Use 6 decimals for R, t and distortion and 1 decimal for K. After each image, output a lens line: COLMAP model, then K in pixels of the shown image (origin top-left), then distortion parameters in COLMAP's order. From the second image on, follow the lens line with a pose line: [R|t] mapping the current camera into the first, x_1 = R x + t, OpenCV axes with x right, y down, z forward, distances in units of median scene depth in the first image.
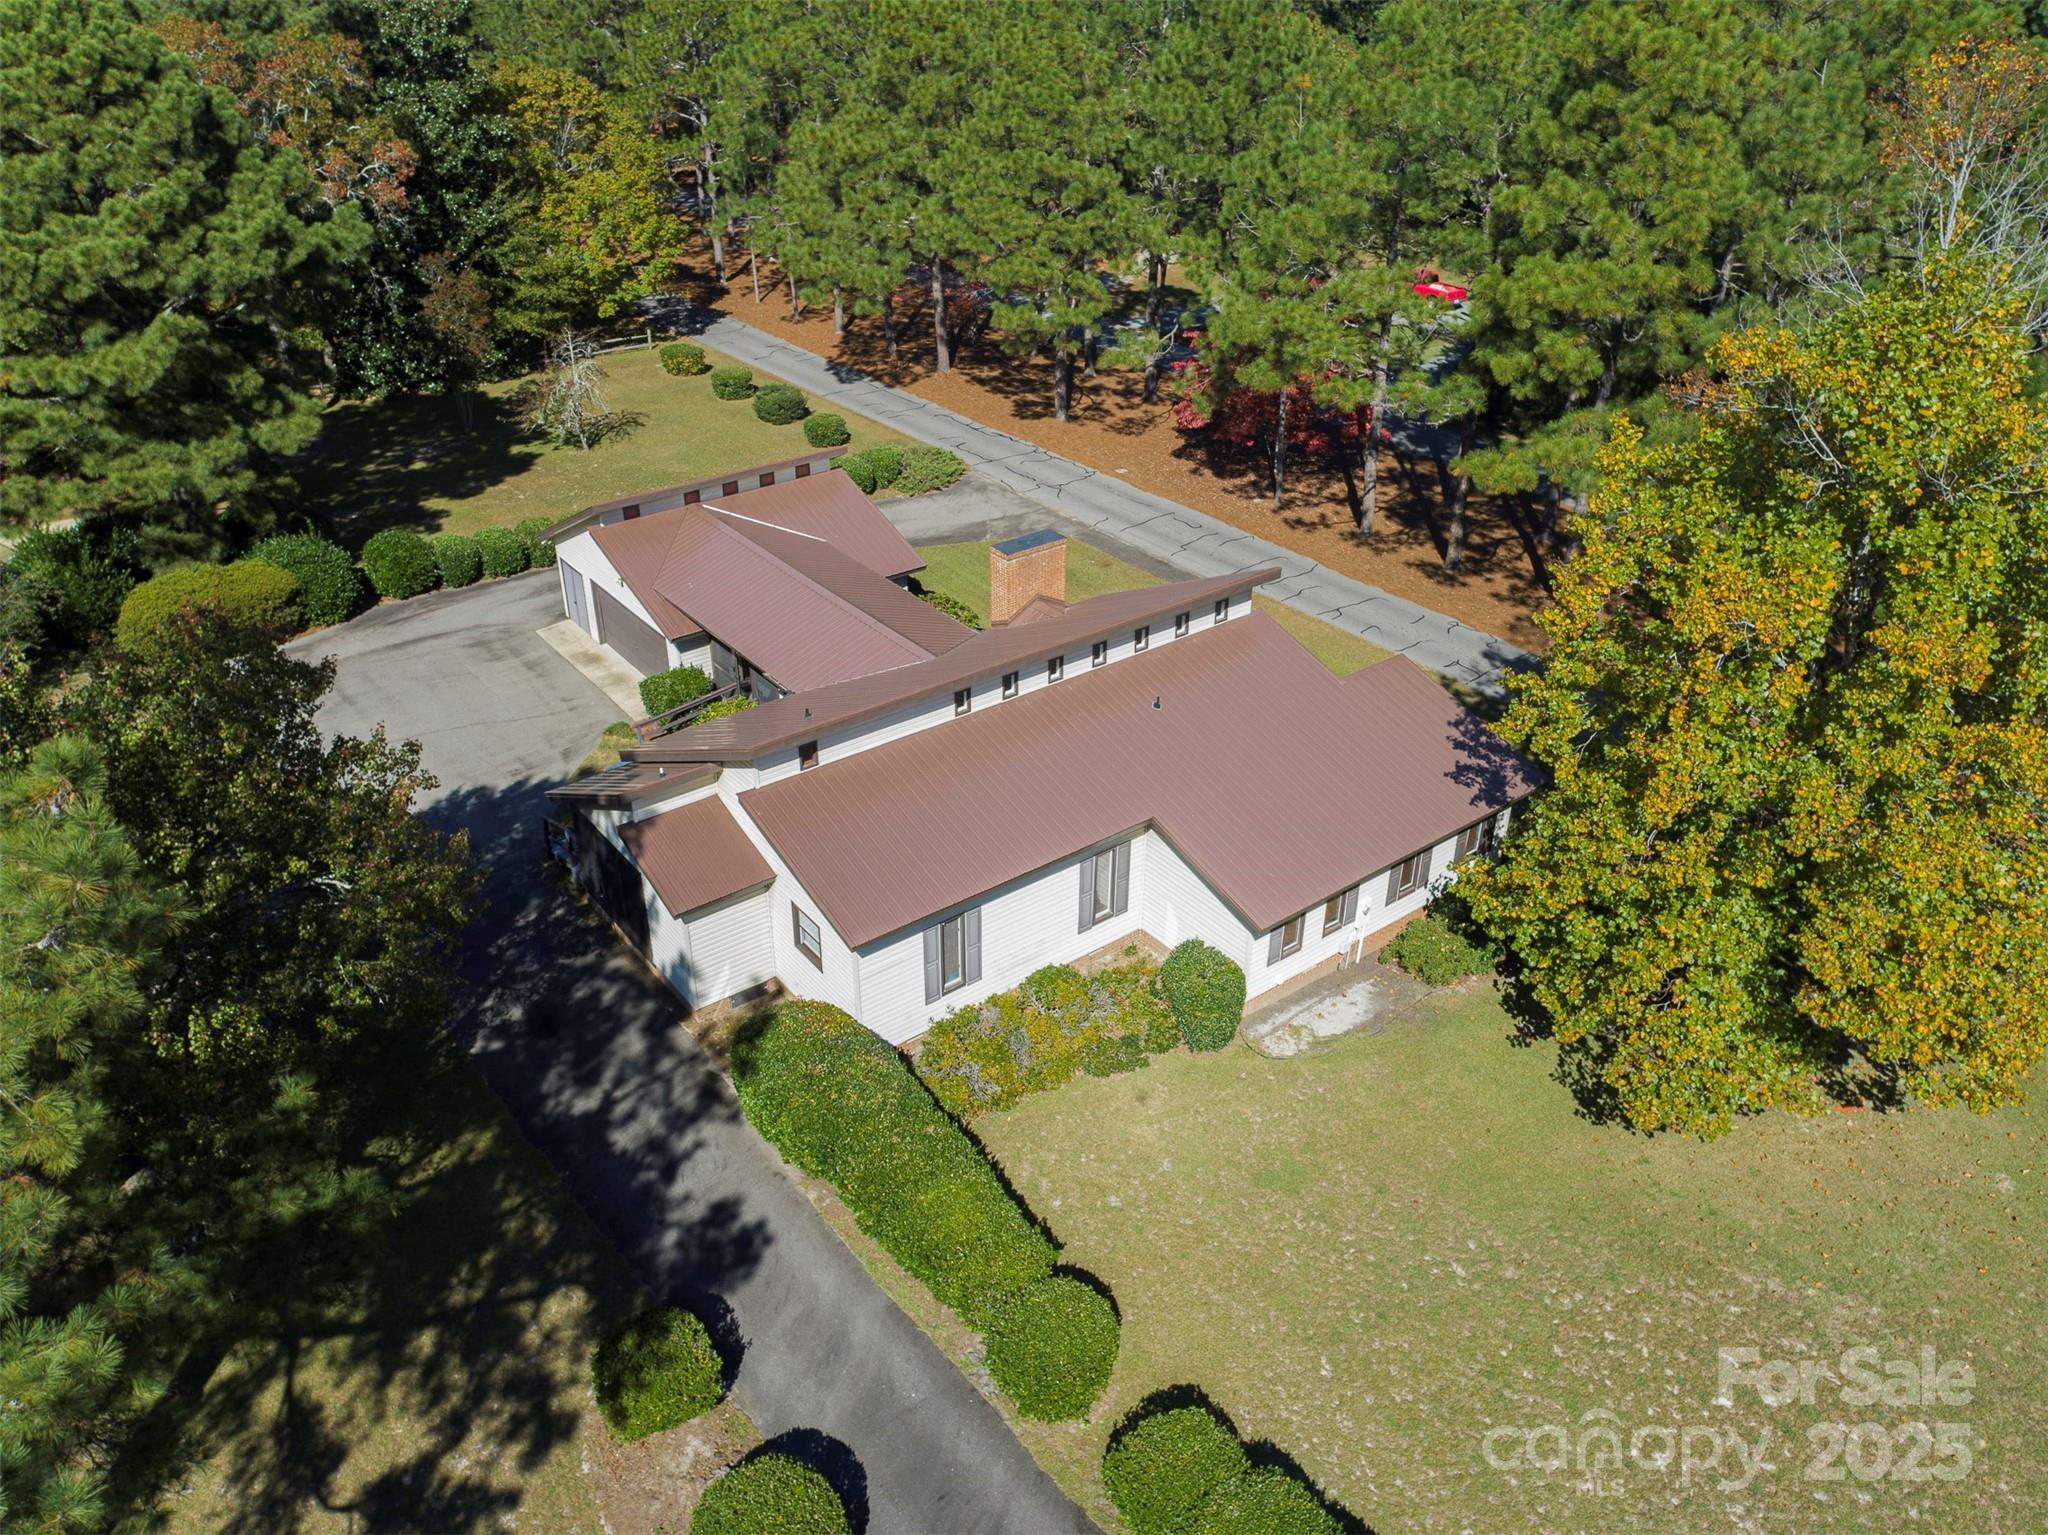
lens RADIAL K [[1553.4, 0, 1024.0], [0, 1553.4, 761.9], [0, 0, 1]] dist [0.002091, -0.020224]
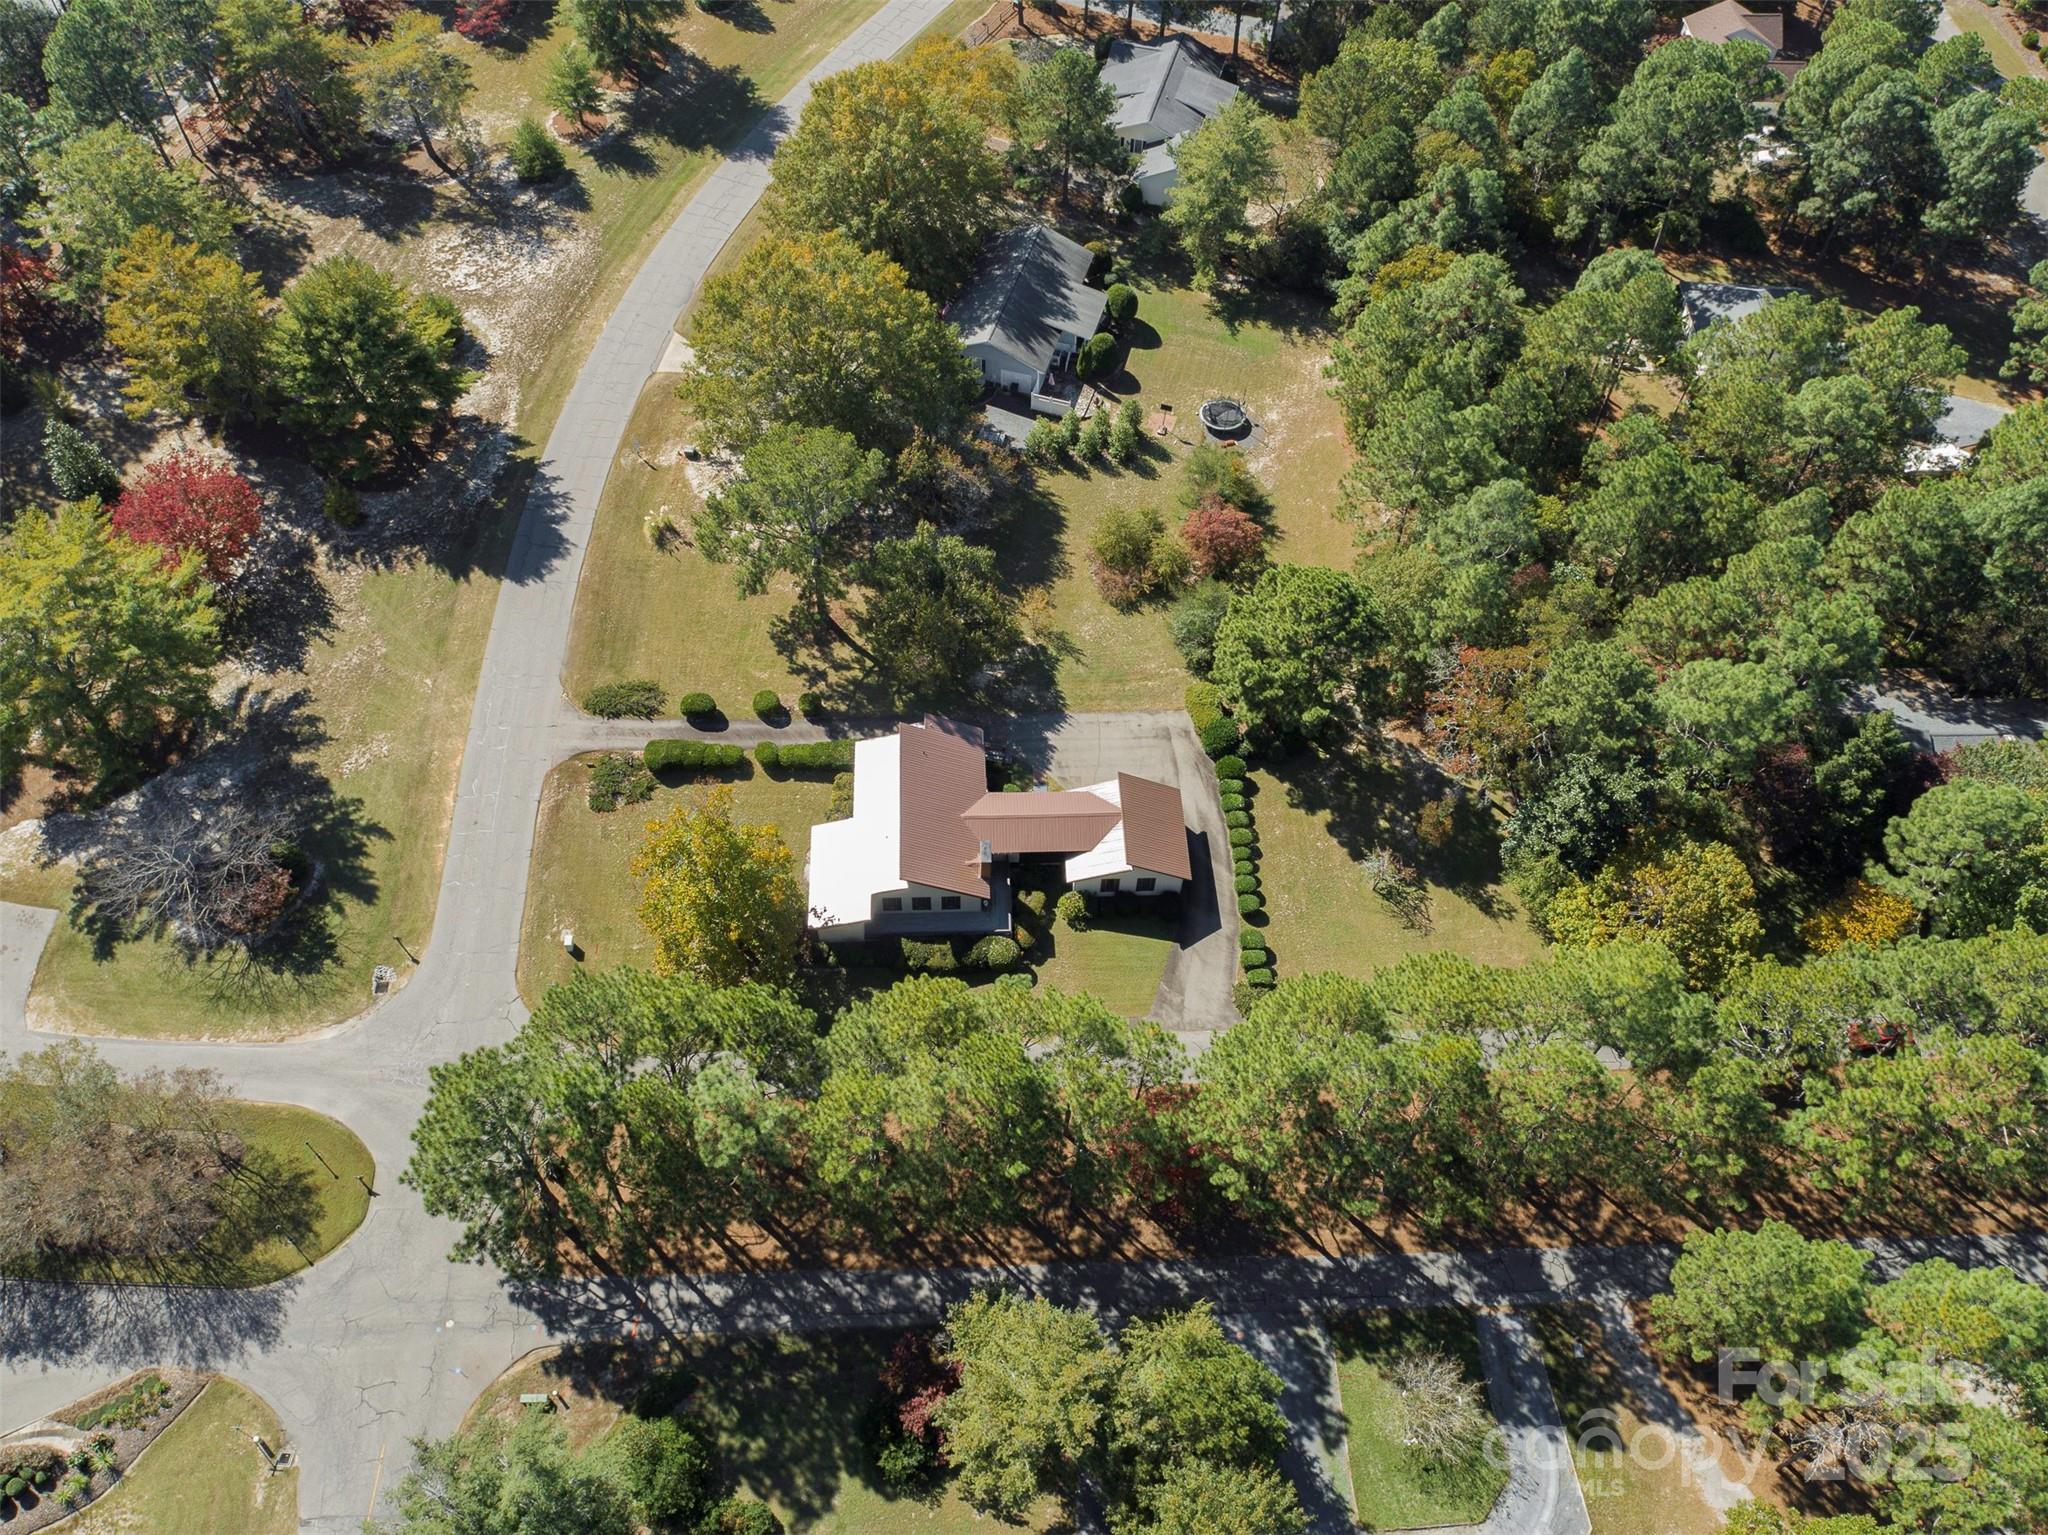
lens RADIAL K [[1553.4, 0, 1026.3], [0, 1553.4, 782.0], [0, 0, 1]] dist [0.002091, -0.020224]
pose [[-0.571594, 0.638635, -0.515195, 1.625431], [-0.448704, 0.282402, 0.847888, -3.162924], [0.686983, 0.715818, 0.125139, 0.730649]]
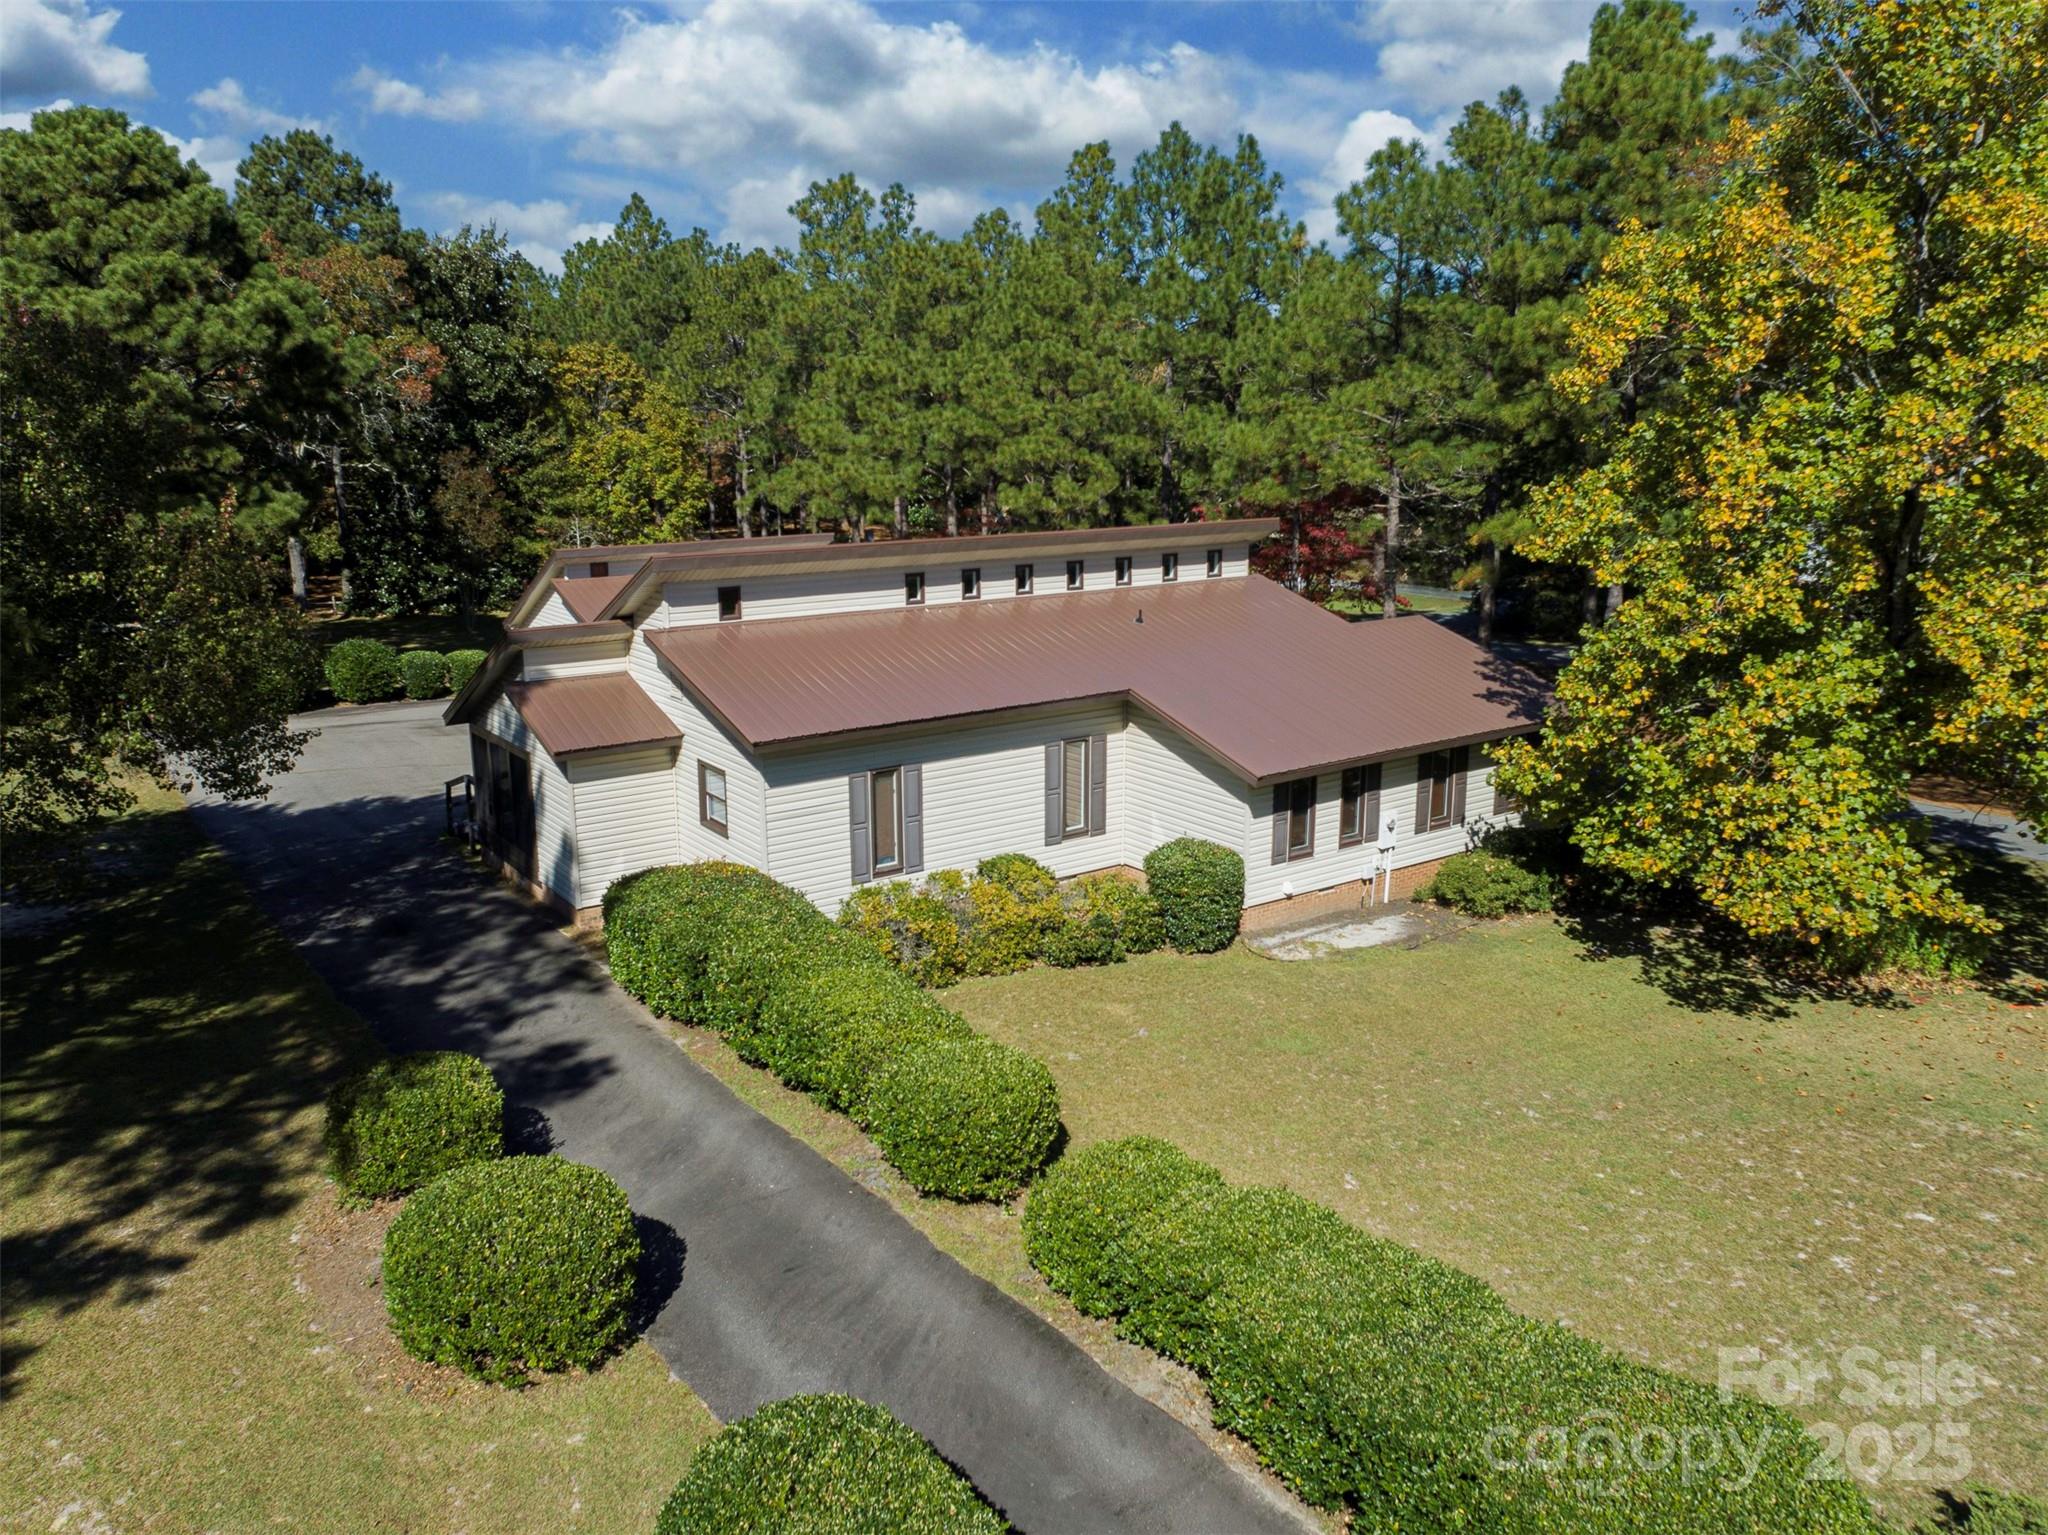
lens RADIAL K [[1553.4, 0, 1027.7], [0, 1553.4, 761.7], [0, 0, 1]] dist [0.002091, -0.020224]
pose [[0.999573, 0.002207, -0.029150, 0.049129], [-0.010927, 0.953076, -0.302534, 0.315541], [0.027114, 0.302723, 0.952693, 0.188638]]
